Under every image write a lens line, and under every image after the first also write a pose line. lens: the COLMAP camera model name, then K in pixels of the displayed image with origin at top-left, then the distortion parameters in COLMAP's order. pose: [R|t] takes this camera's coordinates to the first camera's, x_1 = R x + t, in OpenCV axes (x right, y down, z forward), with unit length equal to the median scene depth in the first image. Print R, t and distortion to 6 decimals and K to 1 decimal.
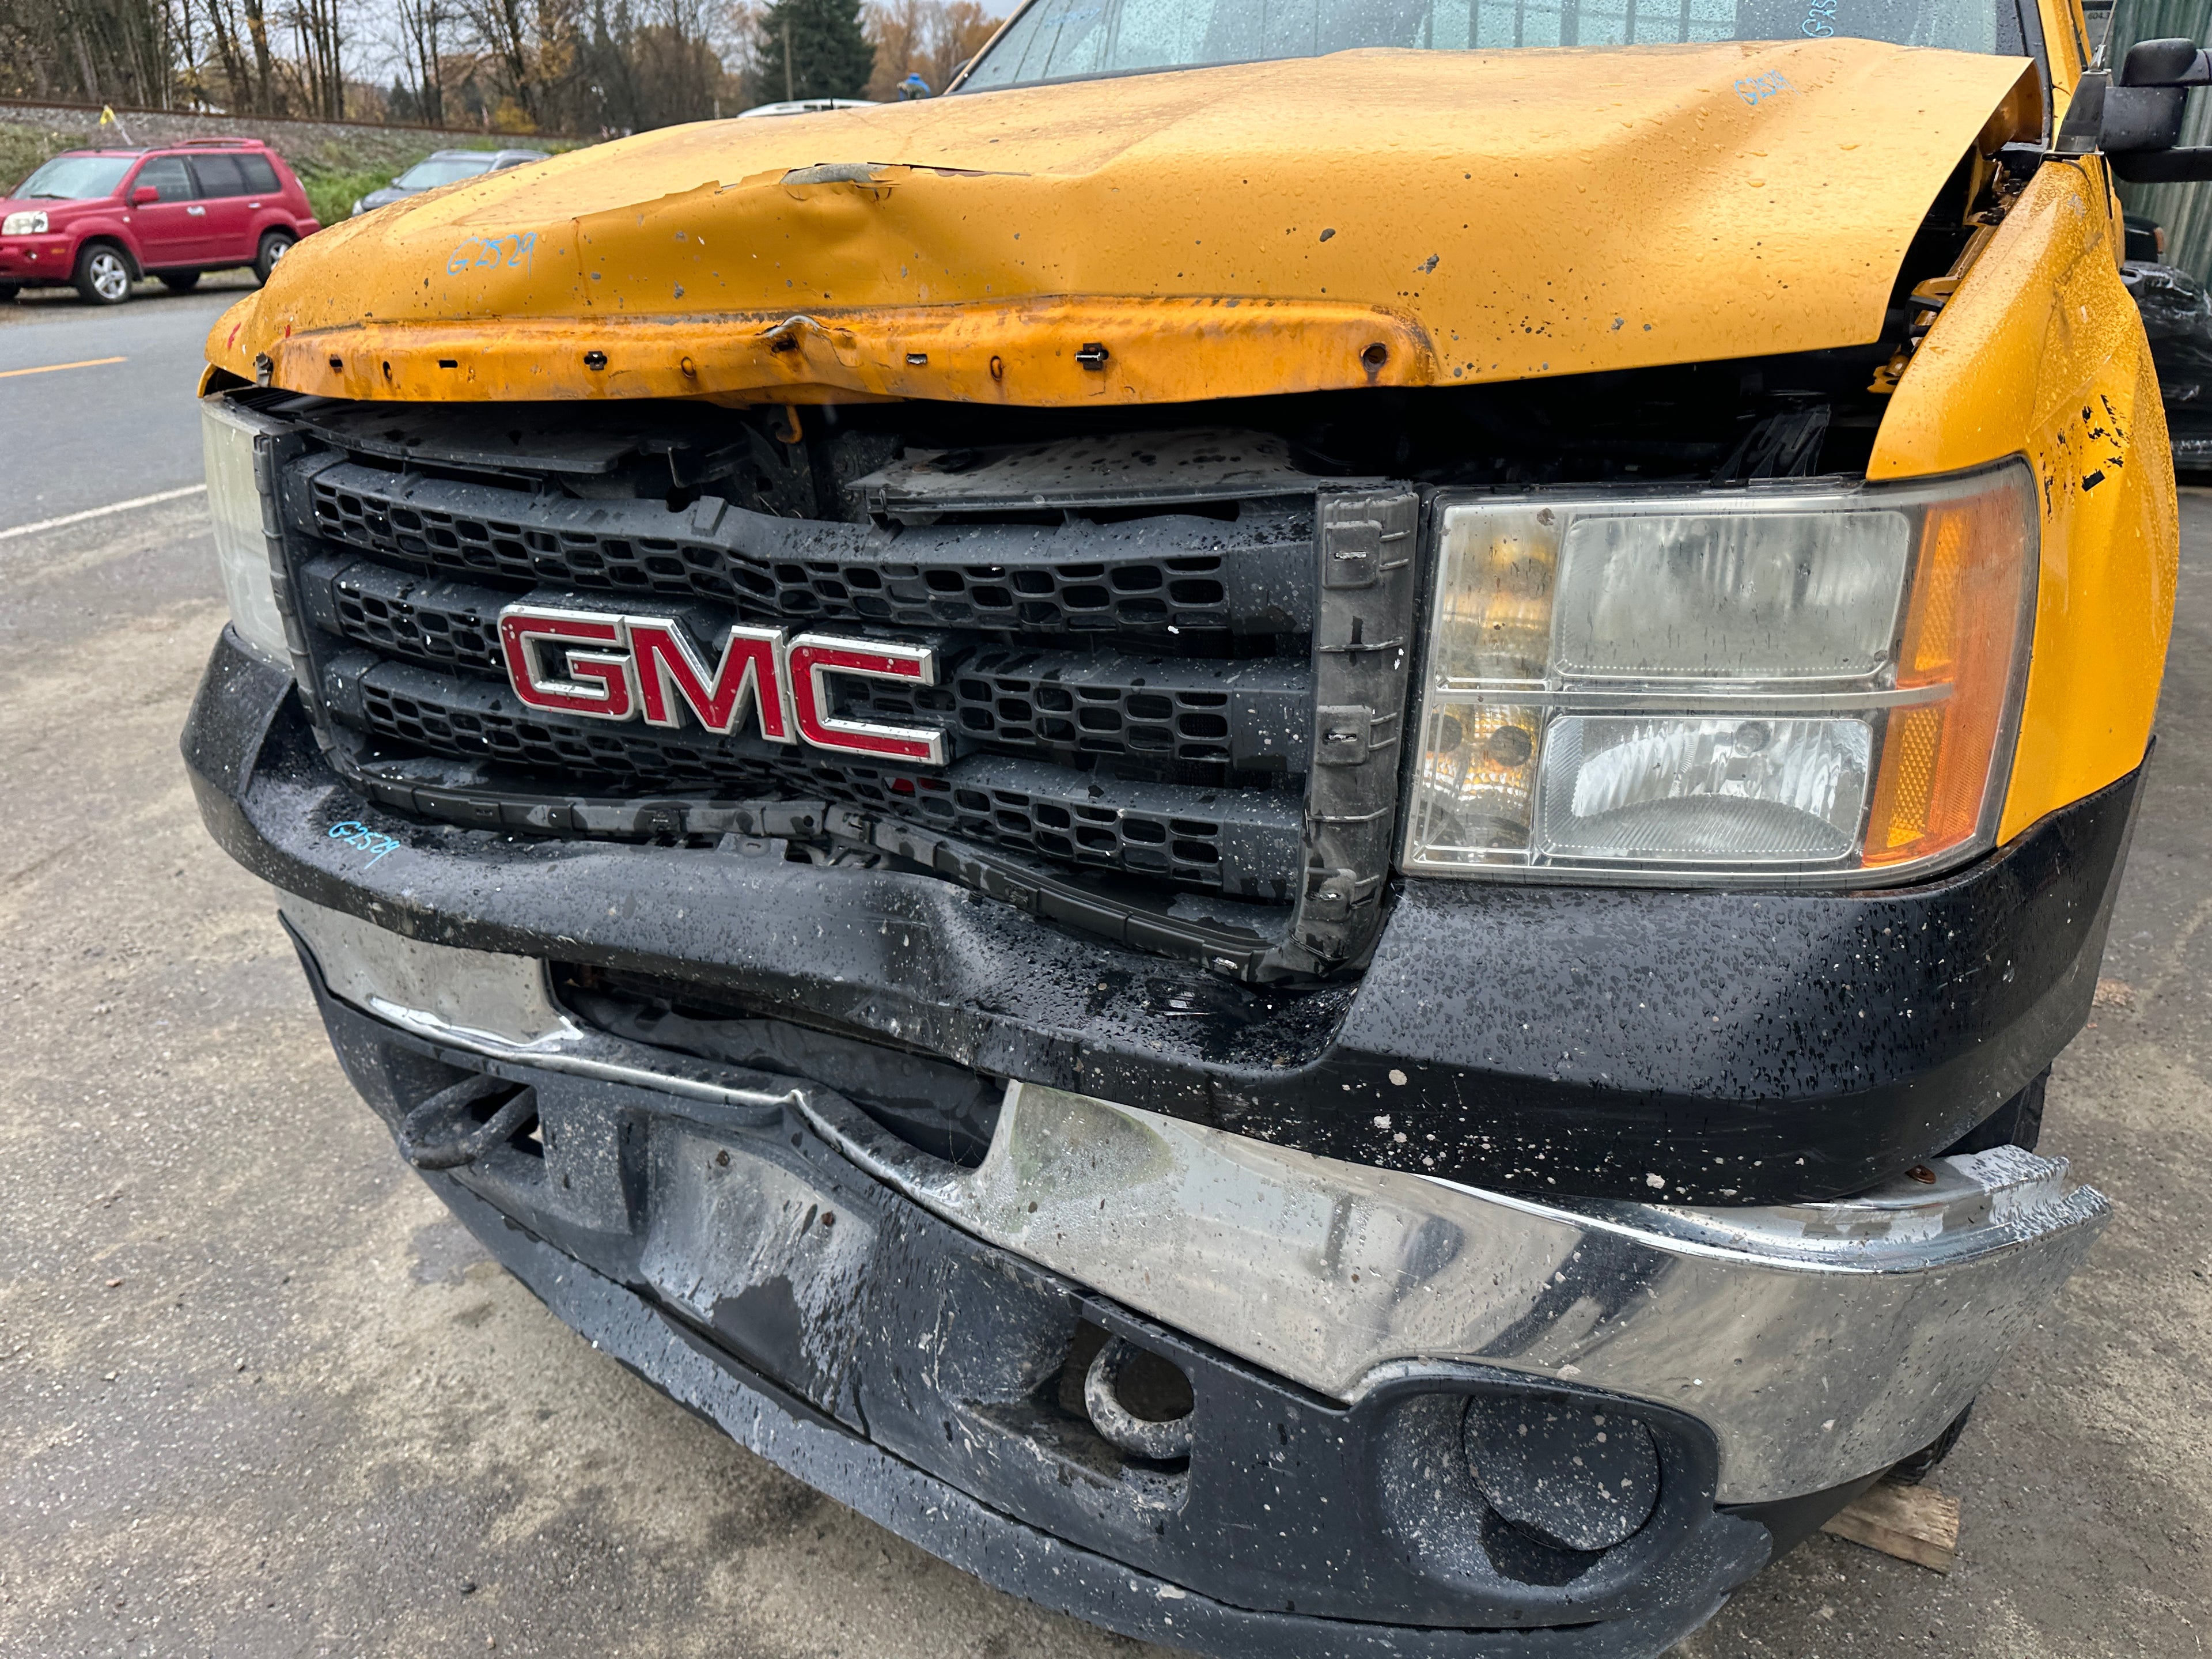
lens RADIAL K [[1550.4, 0, 1115.5], [0, 1550.4, 845.8], [0, 0, 1]] dist [0.038941, -0.044460]
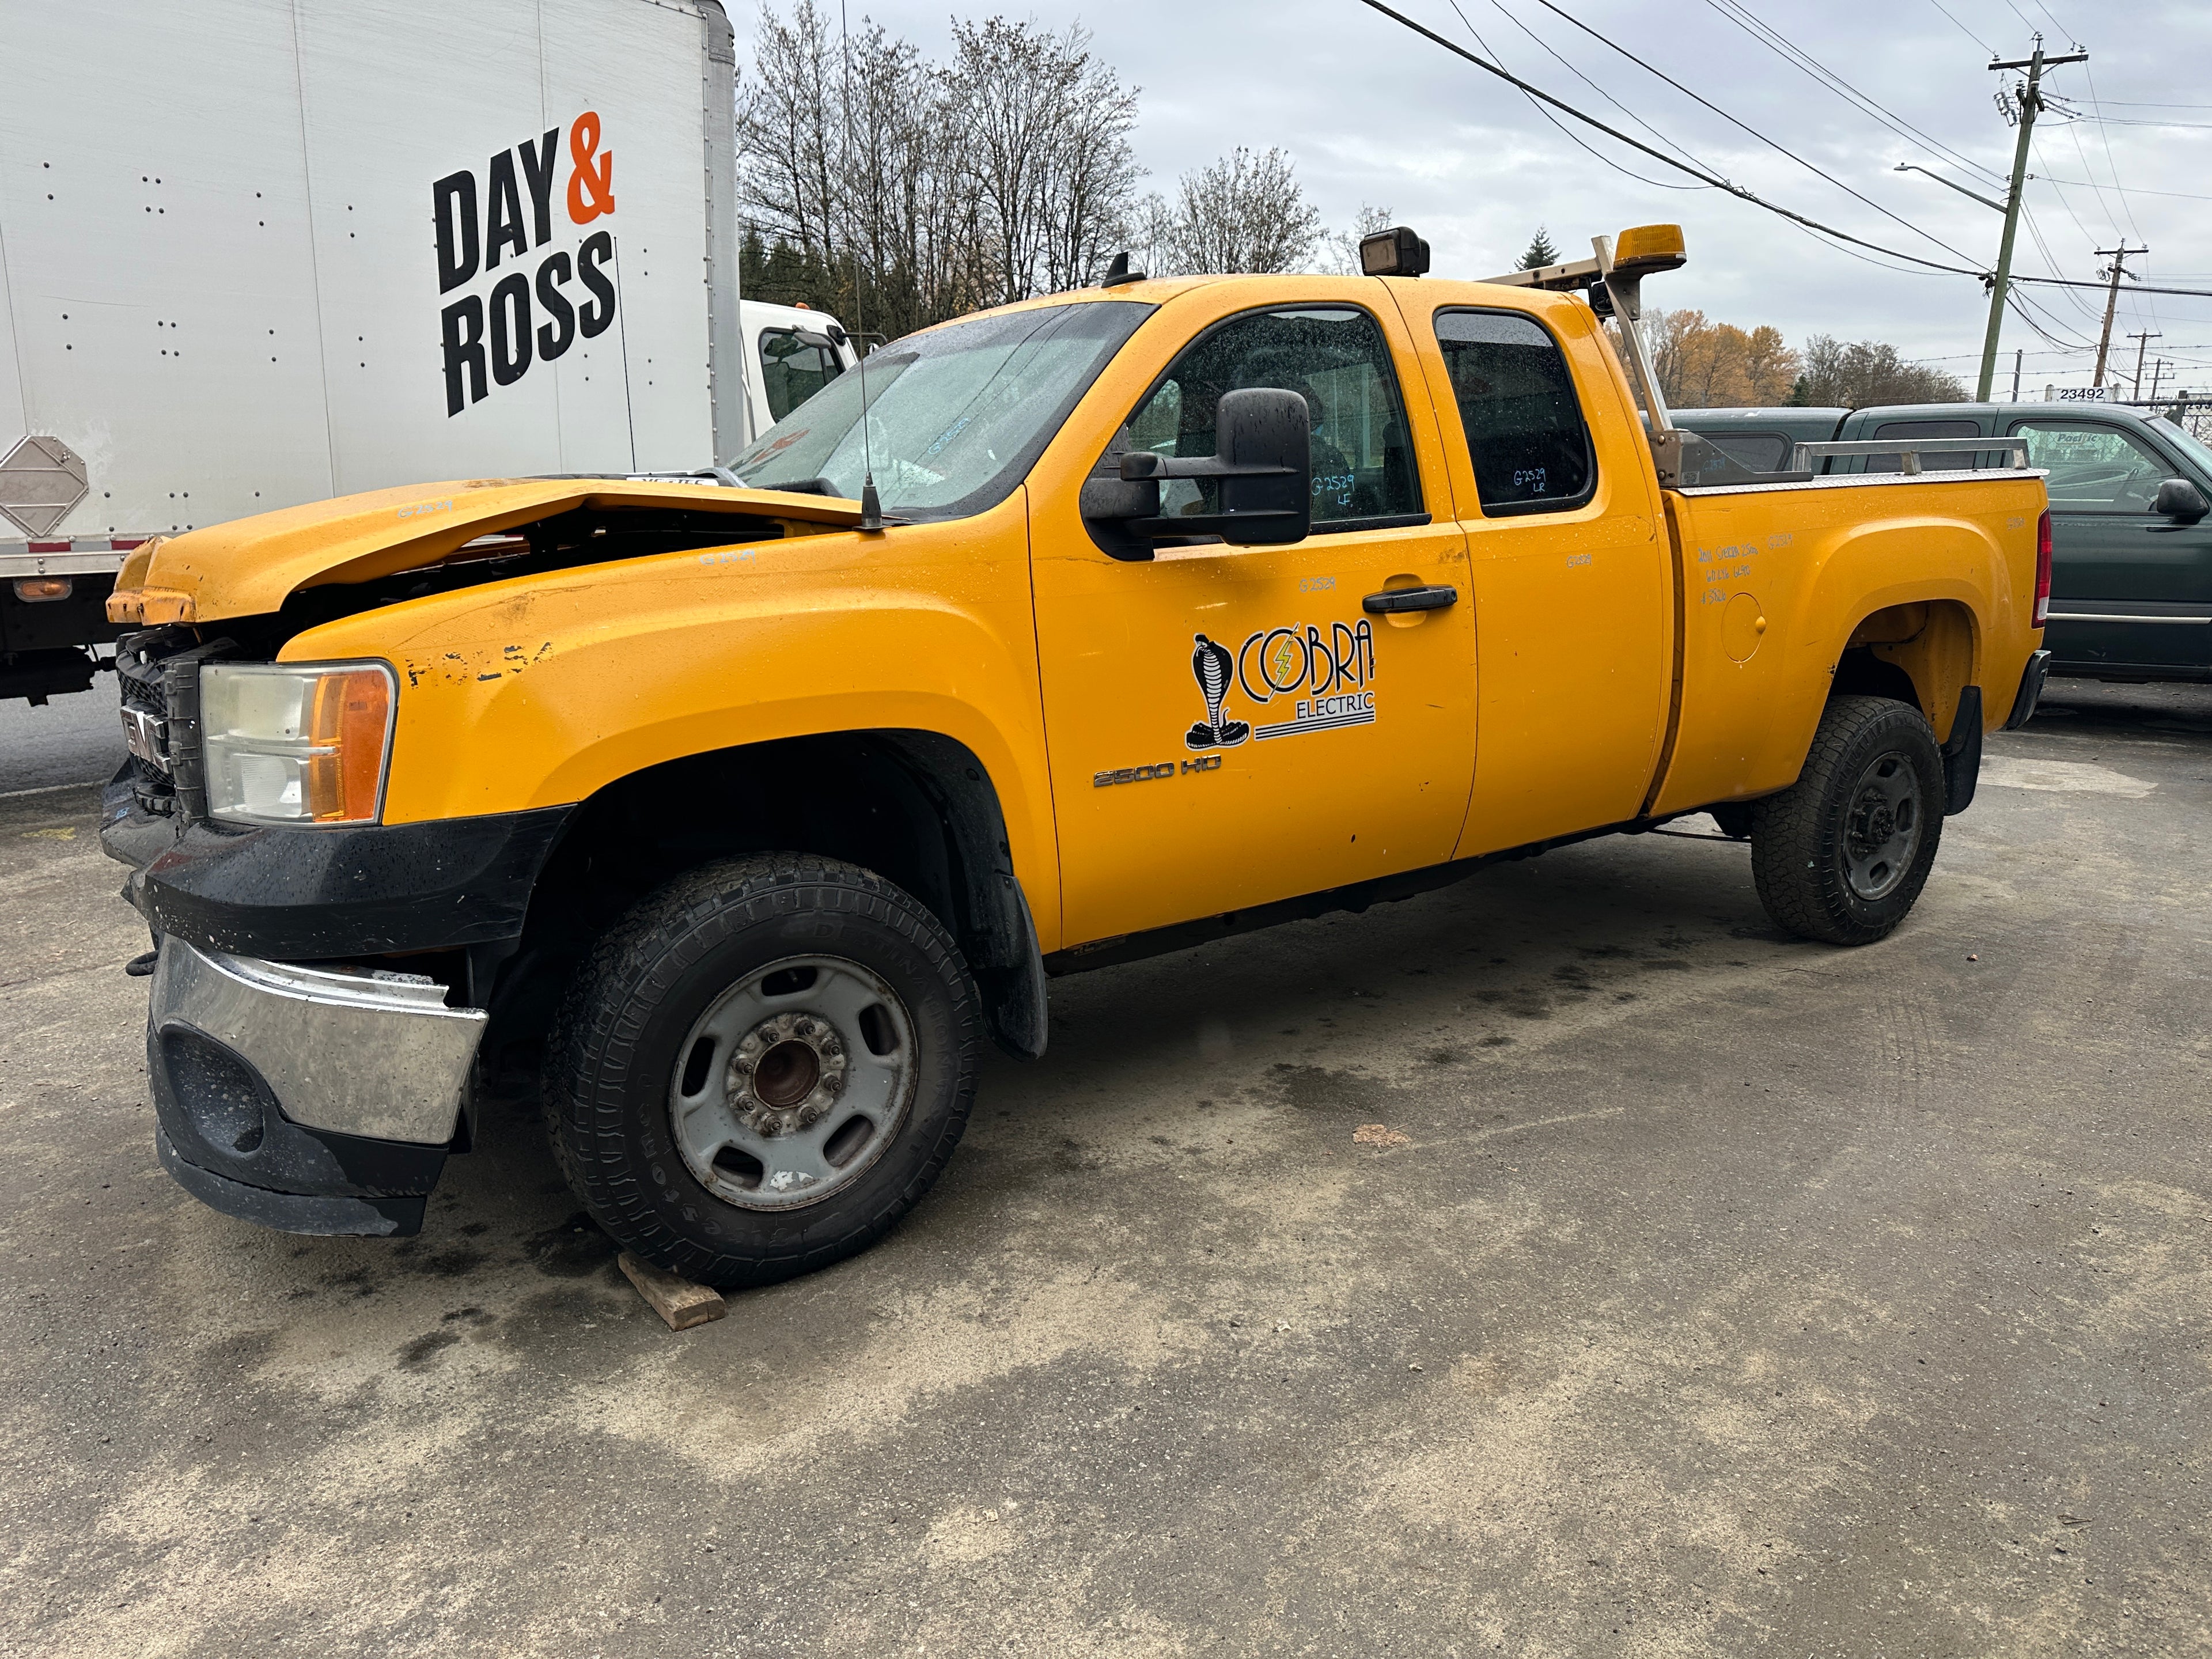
lens RADIAL K [[1550.4, 0, 1112.4], [0, 1550.4, 844.2], [0, 0, 1]] dist [0.038941, -0.044460]
pose [[0.909035, 0.089925, -0.406900, 1.961717], [-0.157312, 0.978243, -0.135251, 0.135051], [0.385885, 0.186958, 0.903404, -0.522323]]
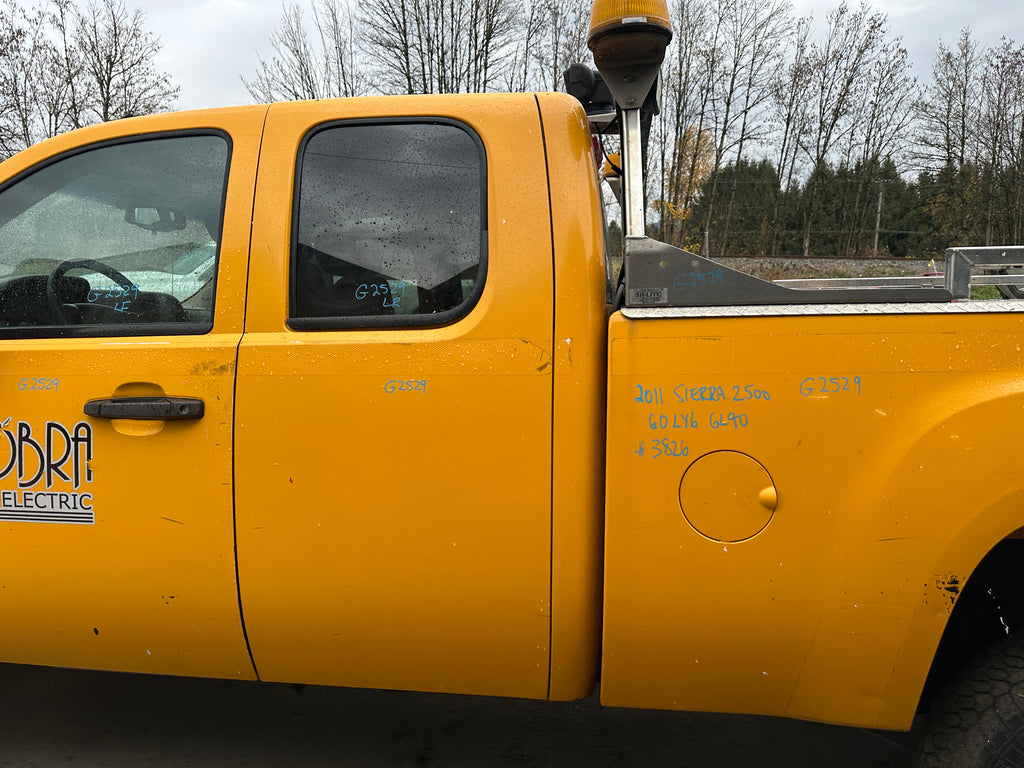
lens RADIAL K [[717.7, 0, 517.1], [0, 717.7, 379.9], [0, 0, 1]] dist [0.038941, -0.044460]
pose [[0.366607, 0.122452, -0.922282, 2.673751], [-0.366974, 0.929962, -0.022400, -0.979976], [0.854944, 0.346666, 0.385867, 2.086168]]
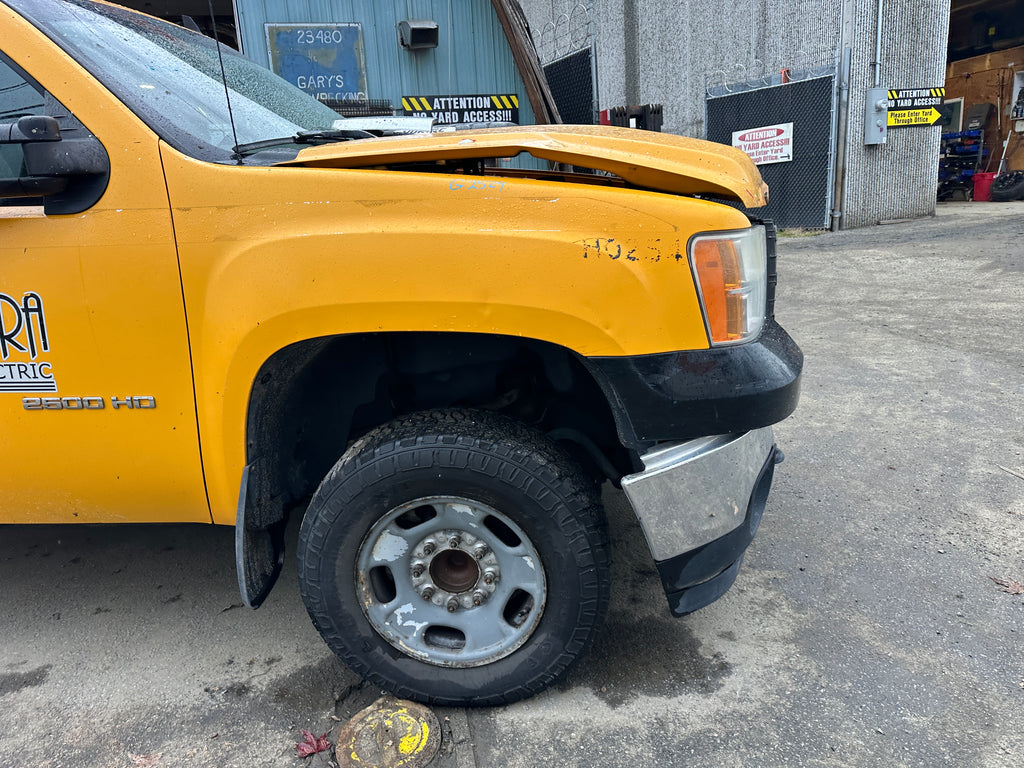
lens RADIAL K [[717.7, 0, 516.9], [0, 717.7, 378.5], [0, 0, 1]] dist [0.038941, -0.044460]
pose [[-0.410268, -0.209271, 0.887629, -1.728272], [0.404017, 0.830881, 0.382631, -0.781791], [-0.817588, 0.515598, -0.256335, 2.049281]]
